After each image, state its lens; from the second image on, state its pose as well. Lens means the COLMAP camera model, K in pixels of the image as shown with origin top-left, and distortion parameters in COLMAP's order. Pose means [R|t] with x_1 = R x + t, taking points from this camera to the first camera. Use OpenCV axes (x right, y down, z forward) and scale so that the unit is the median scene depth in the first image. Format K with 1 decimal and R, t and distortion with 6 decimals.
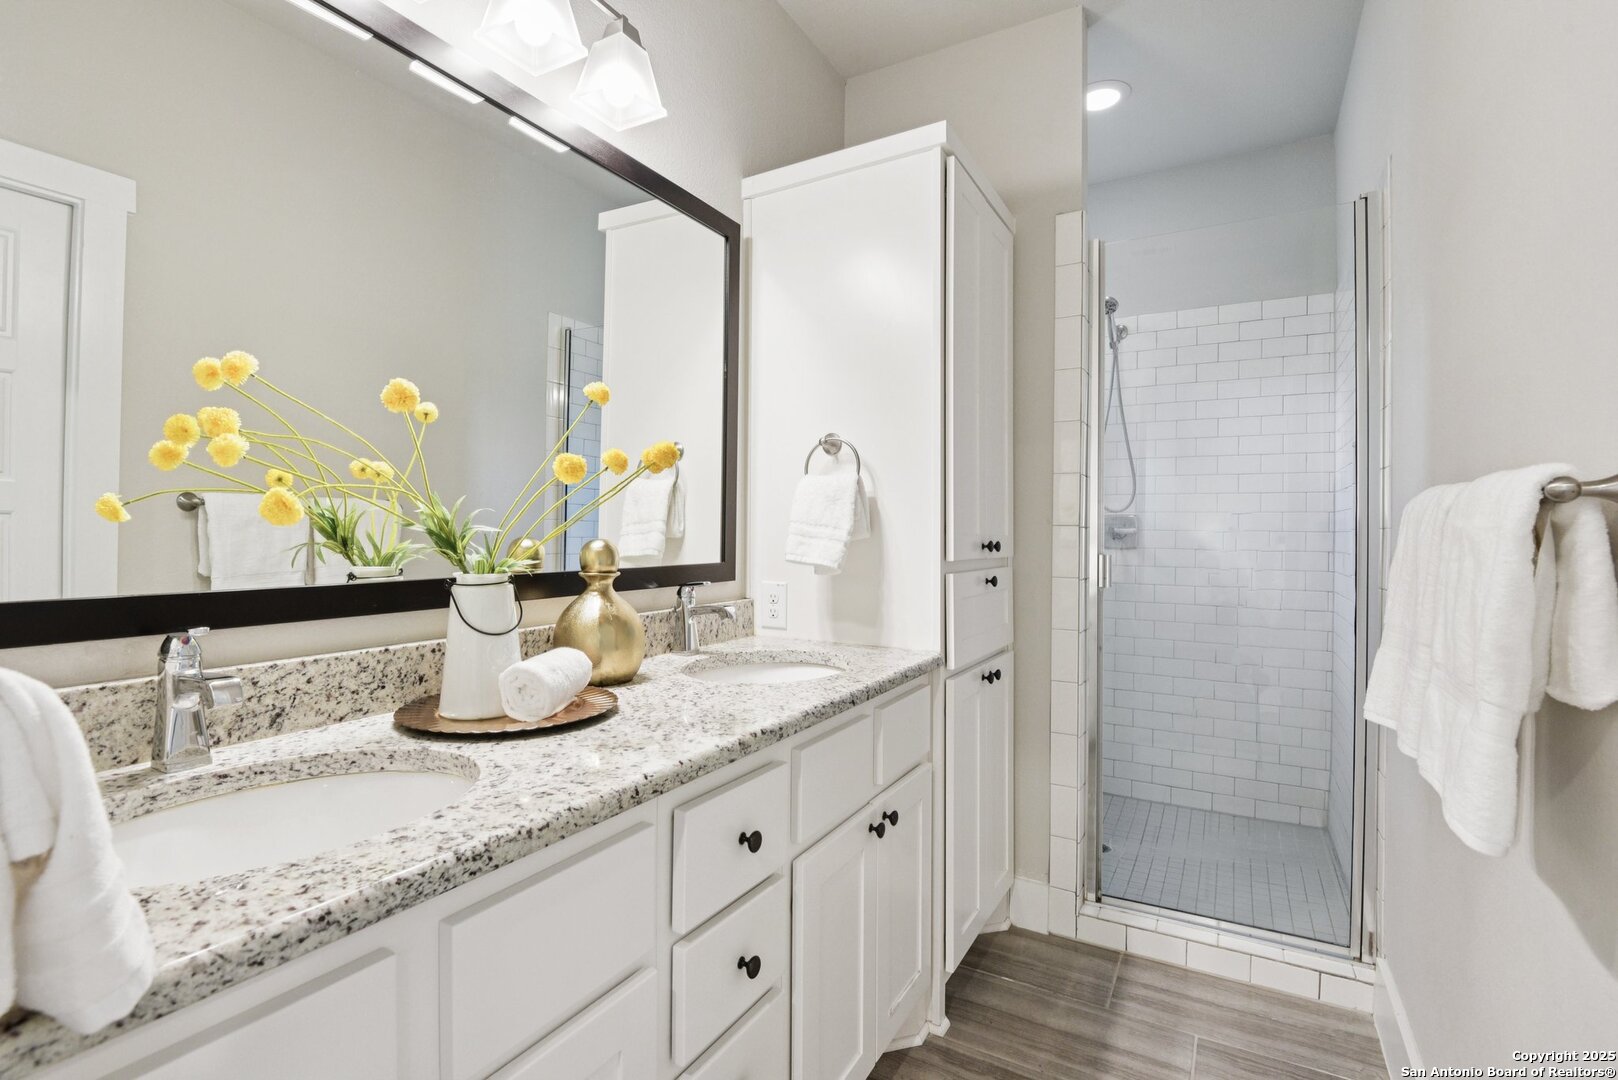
lens RADIAL K [[744.4, 0, 811.6], [0, 744.4, 530.1], [0, 0, 1]] dist [-0.002954, -0.014570]
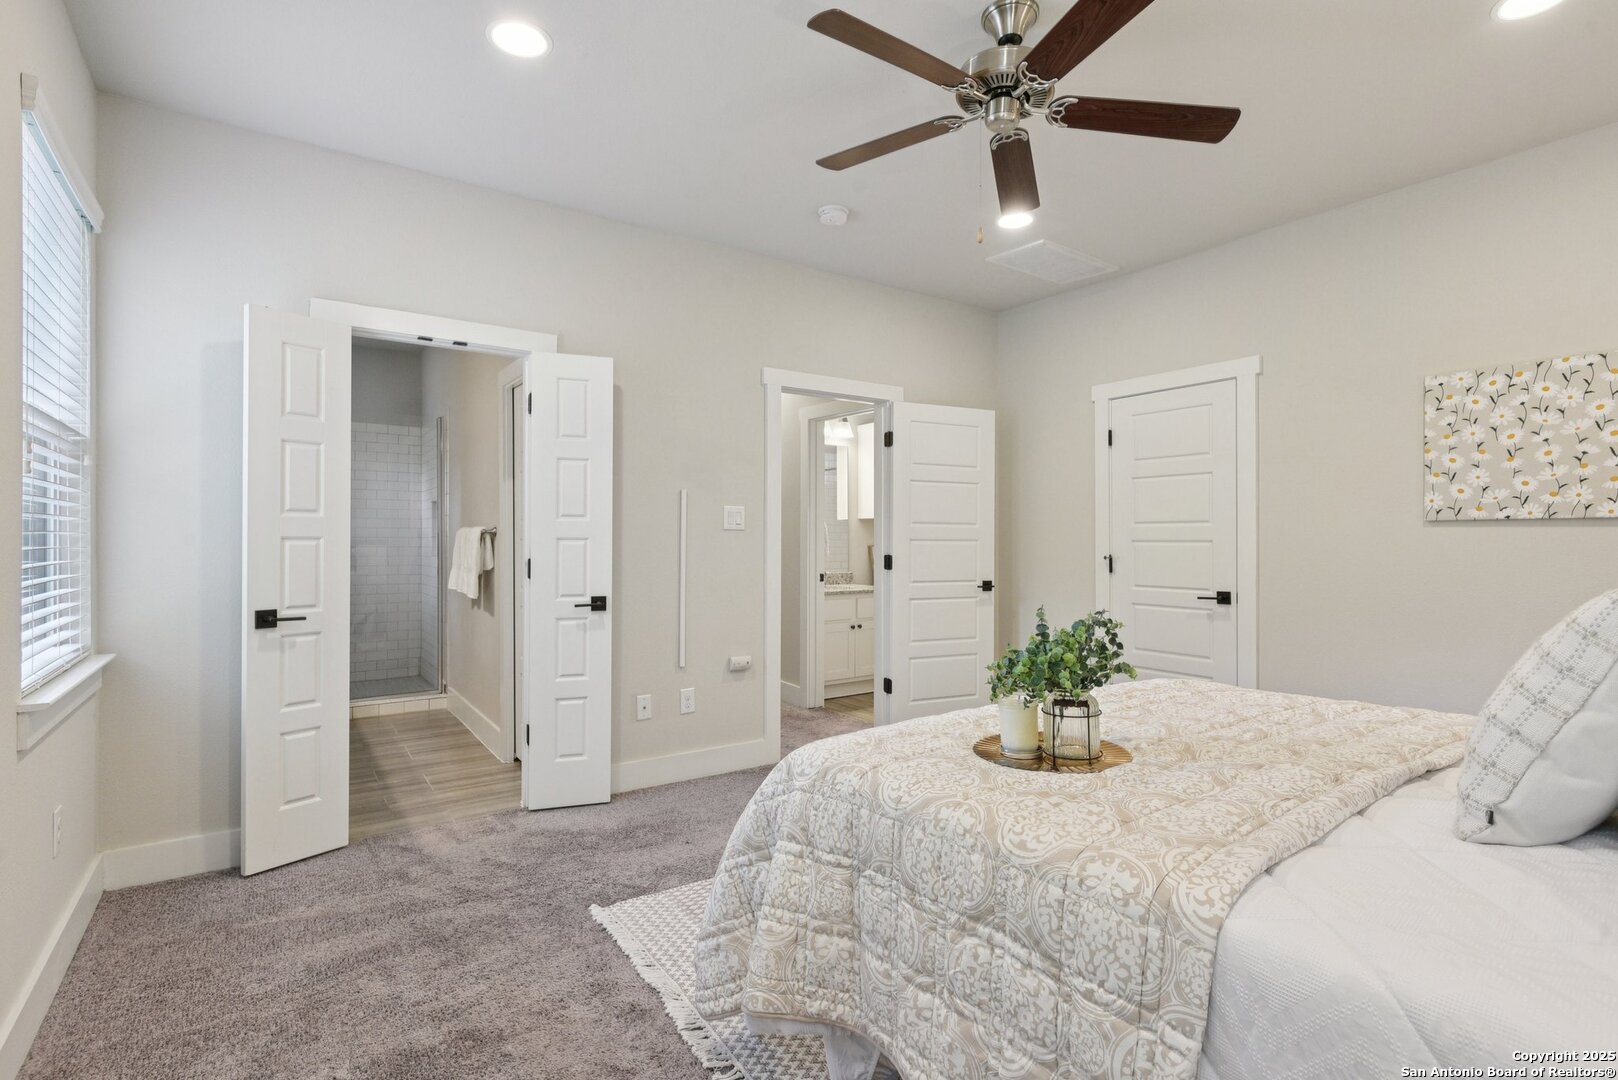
lens RADIAL K [[775.3, 0, 797.2], [0, 775.3, 539.5], [0, 0, 1]] dist [0.001365, -0.000304]
pose [[0.437173, -0.006516, 0.899354, -1.465563], [-0.001860, 0.999965, 0.008149, -0.021934], [-0.899376, -0.005236, 0.437145, -1.682546]]
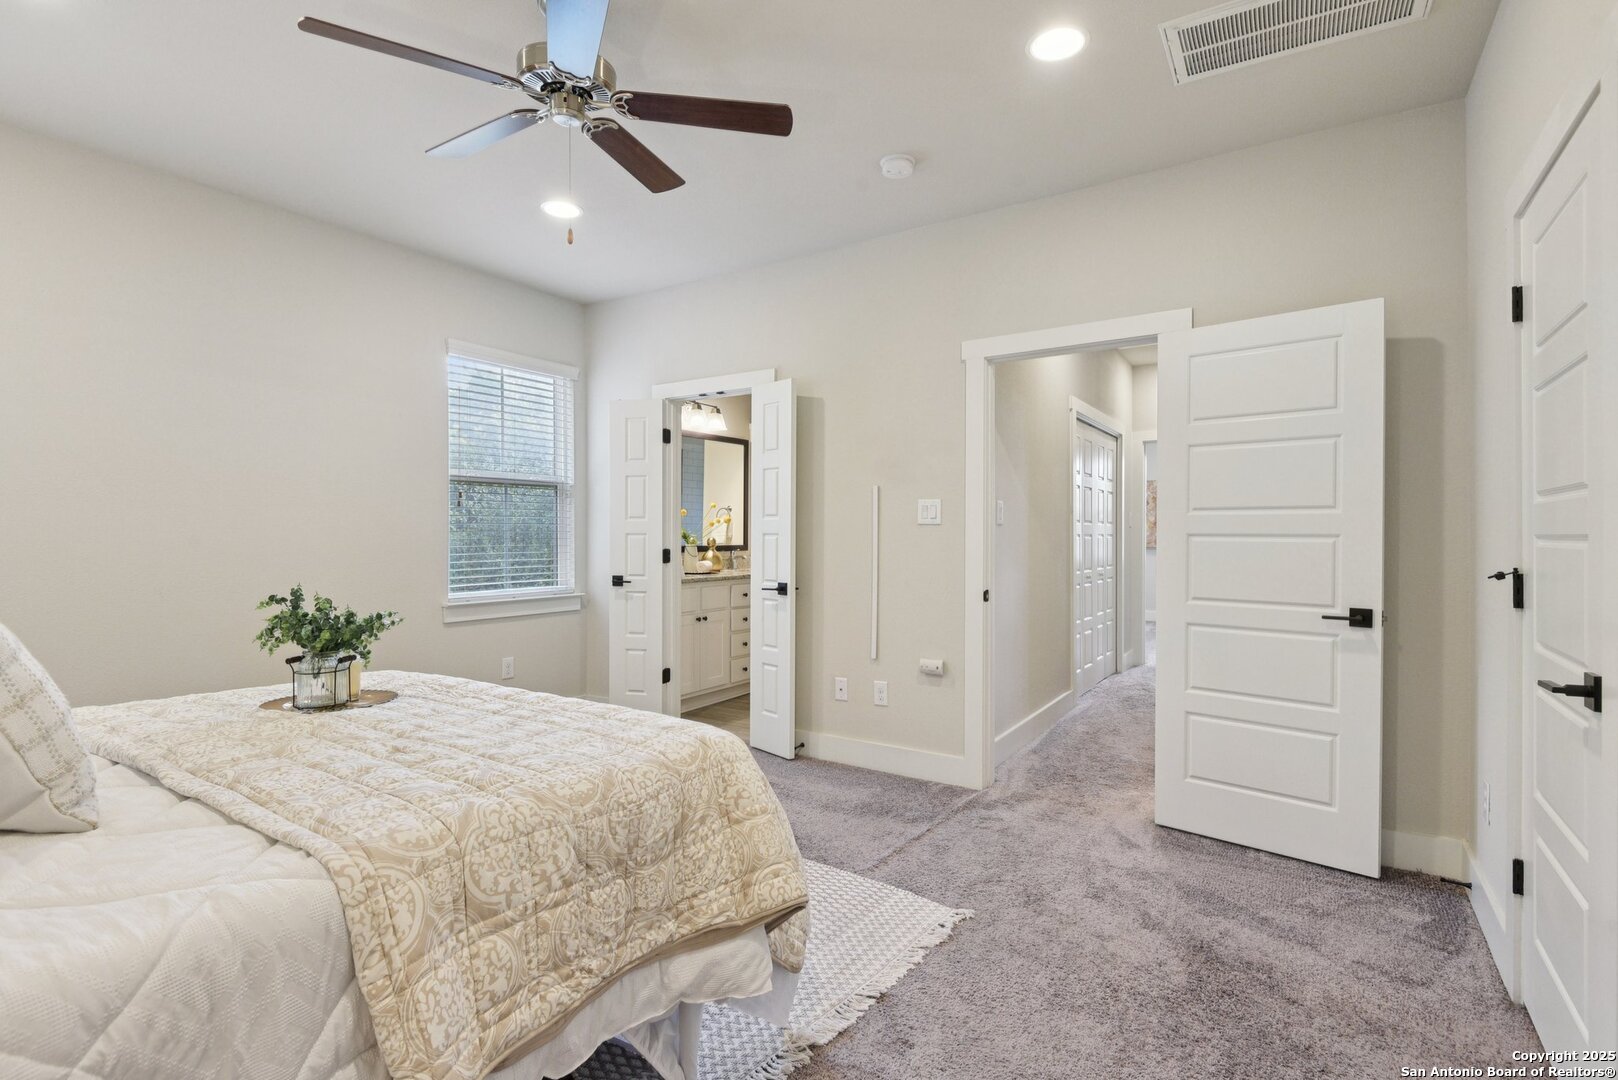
lens RADIAL K [[775.3, 0, 797.2], [0, 775.3, 539.5], [0, 0, 1]] dist [0.001365, -0.000304]
pose [[0.996746, -0.005852, -0.080394, 0.453029], [0.006515, 0.999947, 0.007981, -0.008396], [0.080343, -0.008479, 0.996731, -2.768660]]
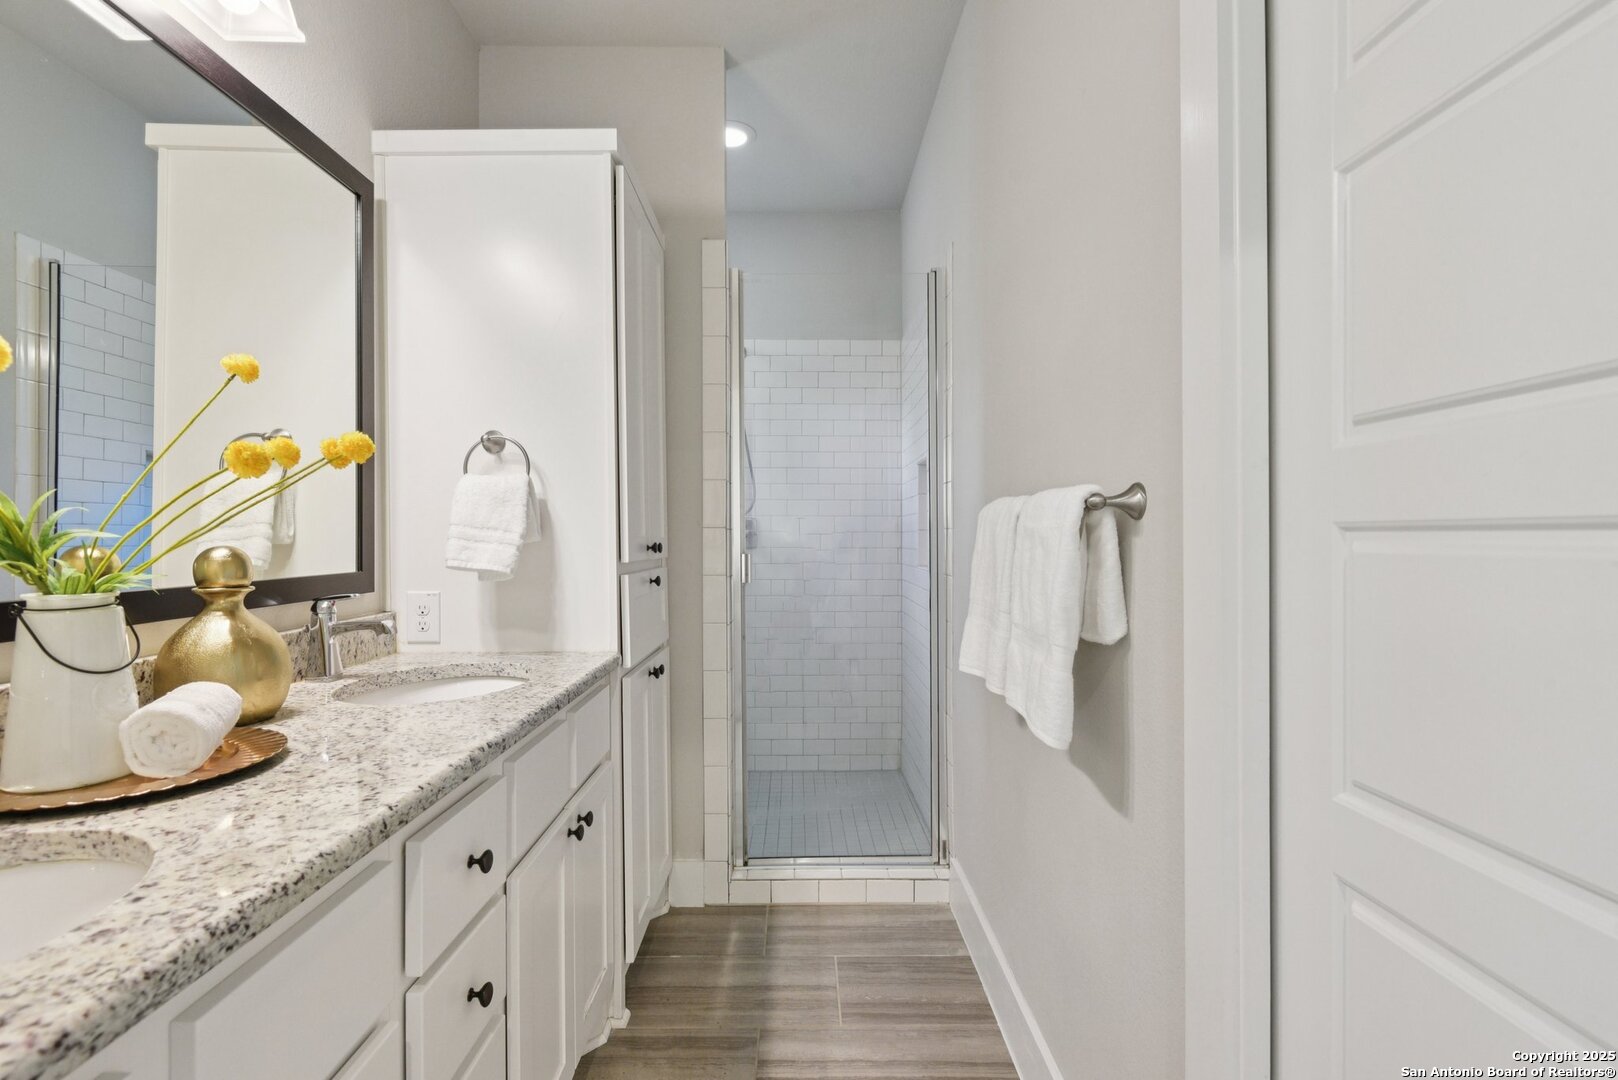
lens RADIAL K [[748.1, 0, 809.2], [0, 748.1, 536.0], [0, 0, 1]] dist [0.005822, -0.004849]
pose [[0.861355, -0.009793, 0.507909, -0.127552], [0.007785, 0.999951, 0.006078, 0.000880], [-0.507943, -0.001282, 0.861389, -0.019920]]
